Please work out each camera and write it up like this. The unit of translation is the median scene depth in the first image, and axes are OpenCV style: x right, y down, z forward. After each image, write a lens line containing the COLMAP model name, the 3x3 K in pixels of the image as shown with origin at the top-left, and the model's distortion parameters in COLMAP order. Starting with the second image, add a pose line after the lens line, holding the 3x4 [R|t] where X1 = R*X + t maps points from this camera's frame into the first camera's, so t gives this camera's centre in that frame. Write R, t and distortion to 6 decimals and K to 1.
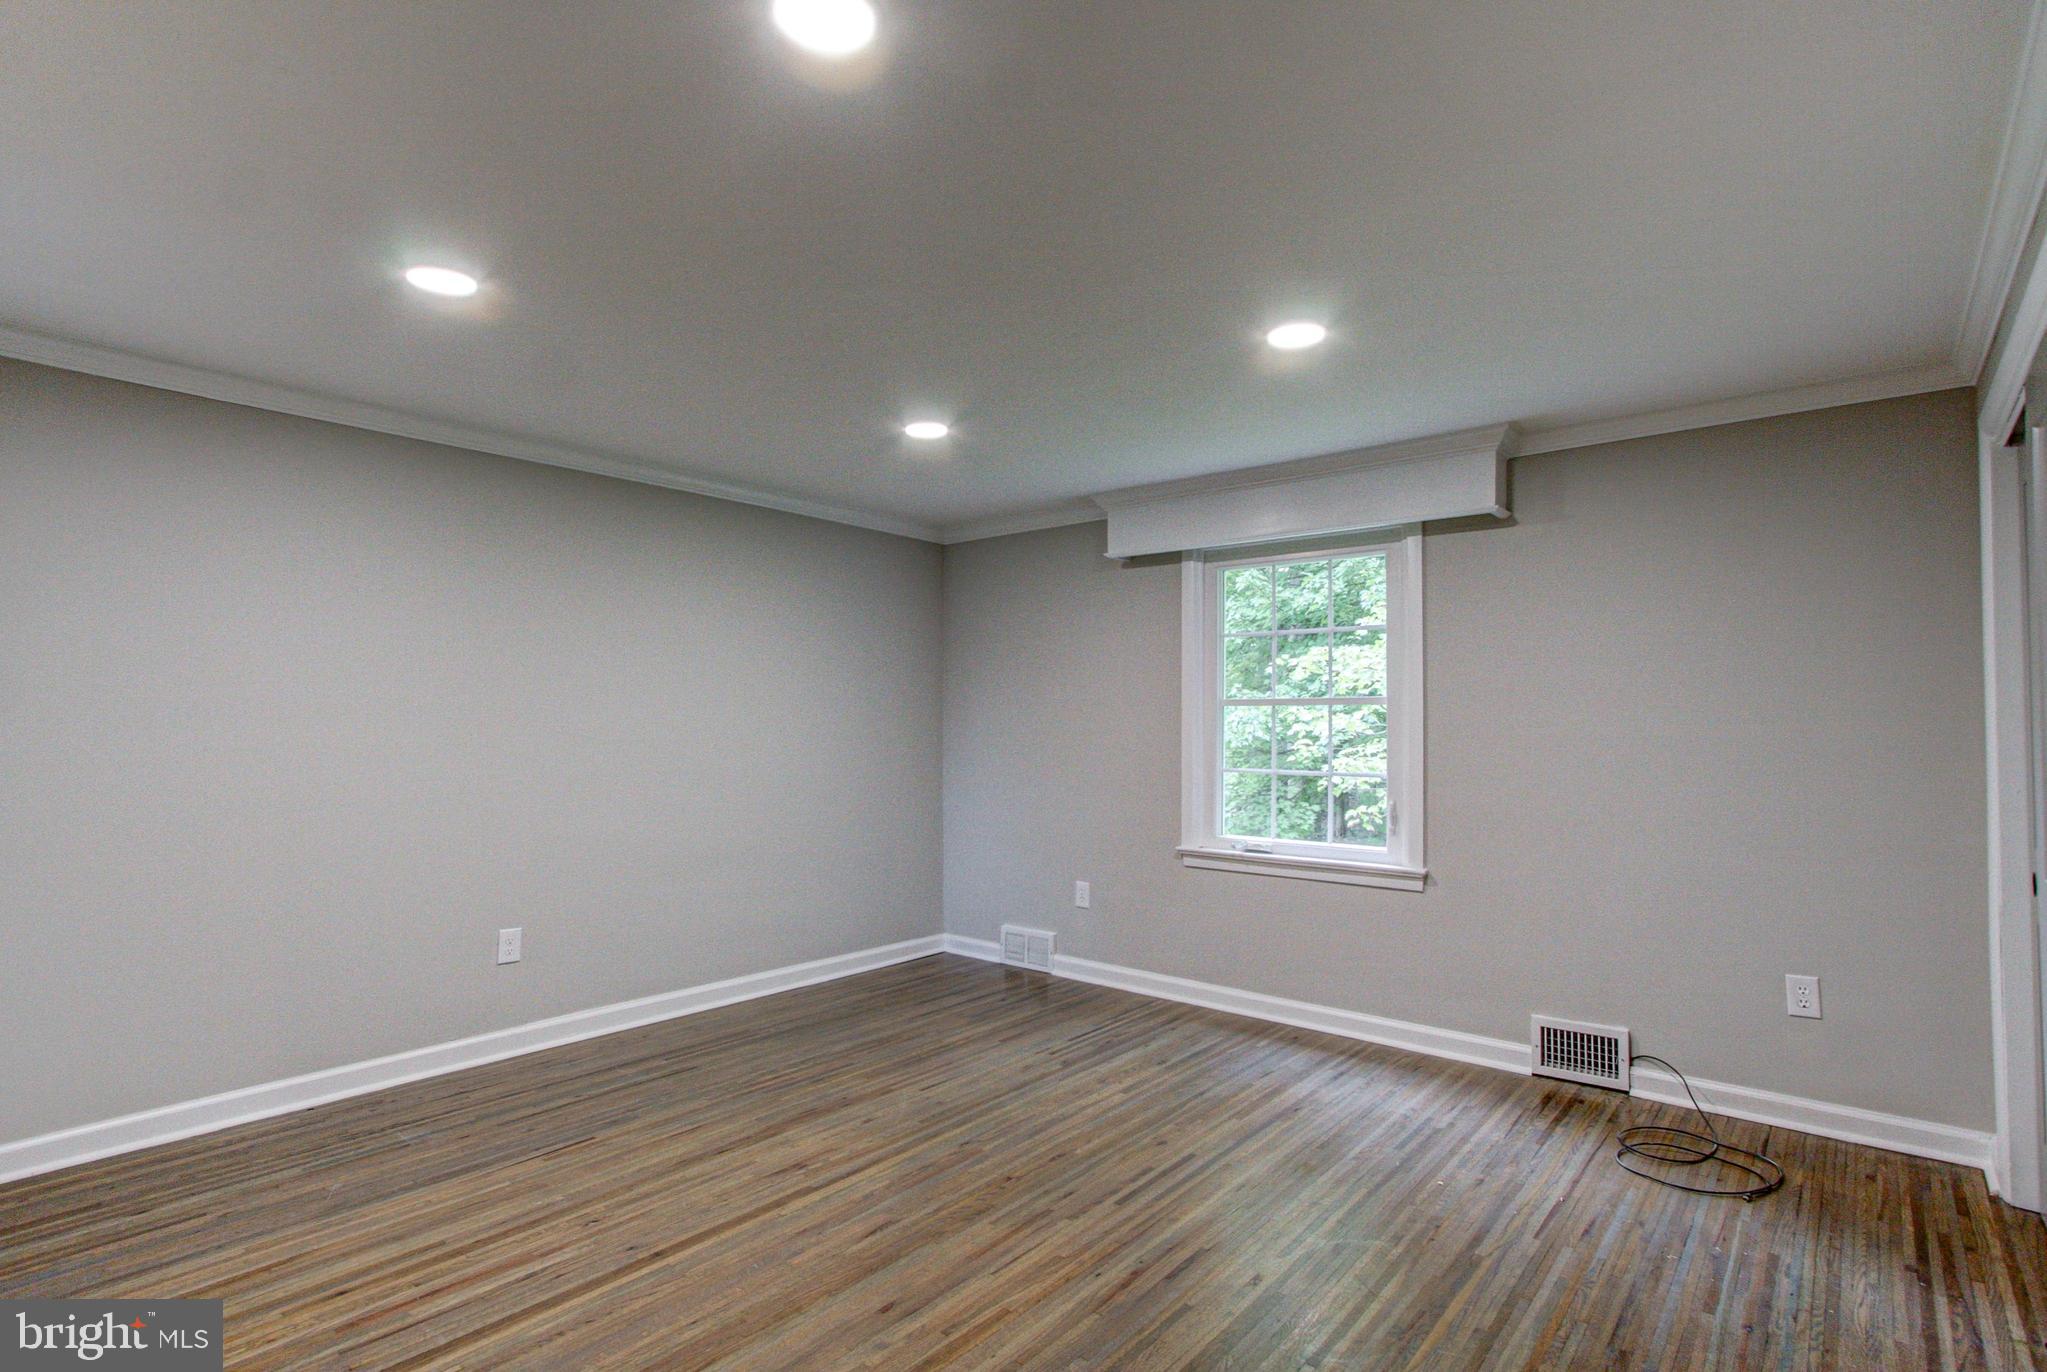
lens RADIAL K [[1025.4, 0, 1023.5], [0, 1025.4, 686.0], [0, 0, 1]] dist [0.000895, 0.001323]
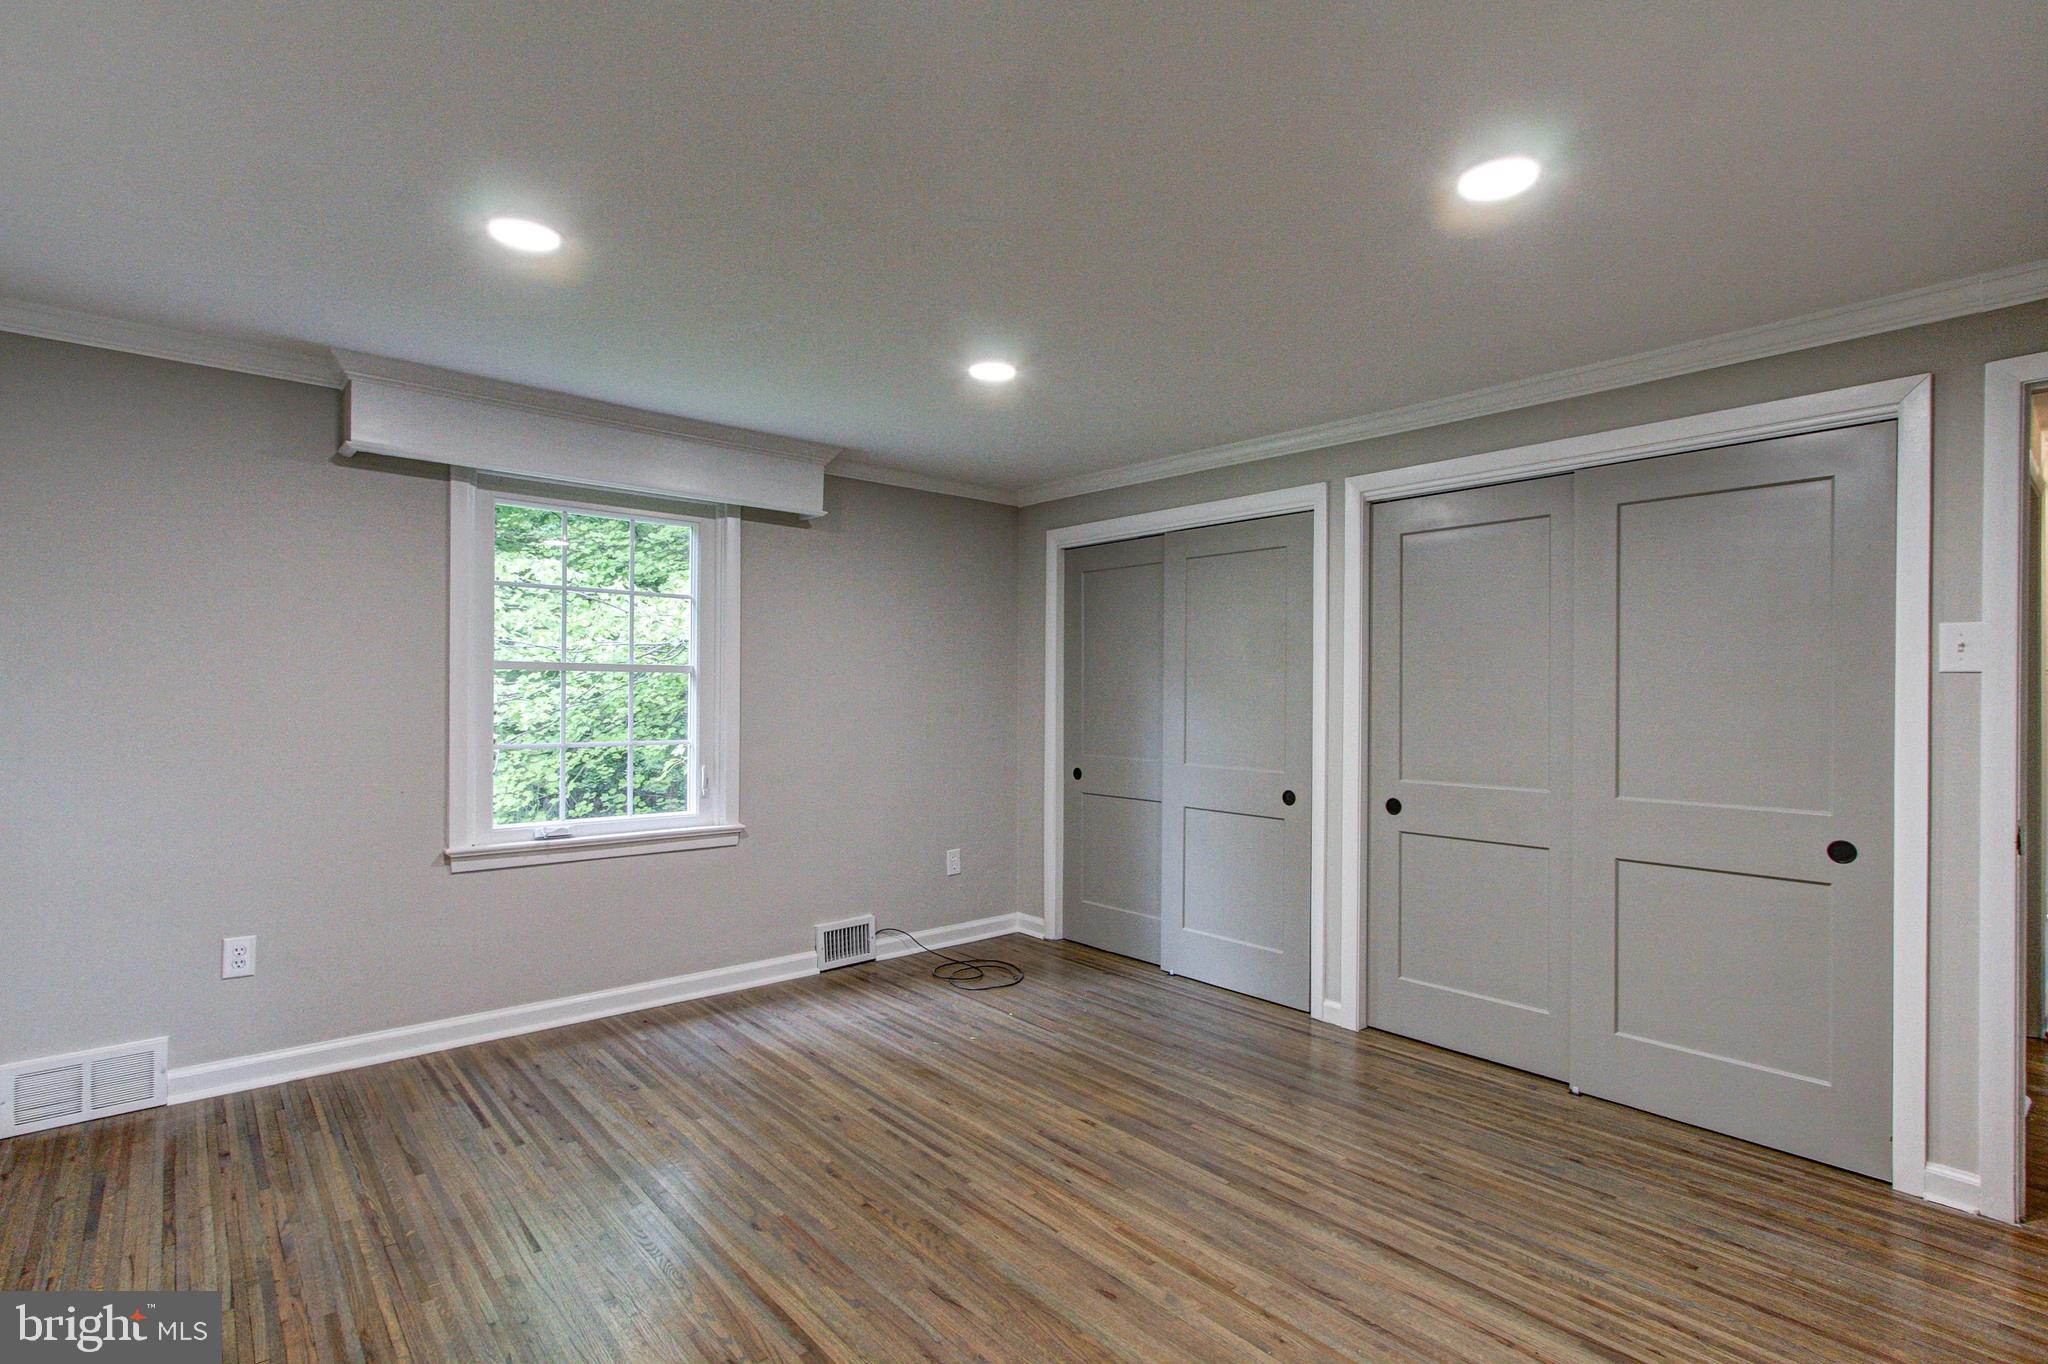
lens RADIAL K [[992.2, 0, 1023.0], [0, 992.2, 695.2], [0, 0, 1]] dist [0.001010, 0.000718]
pose [[0.142740, -0.005508, 0.989745, -0.672118], [-0.043373, 0.998989, 0.011815, 0.016038], [-0.988809, -0.044615, 0.142357, 0.603105]]
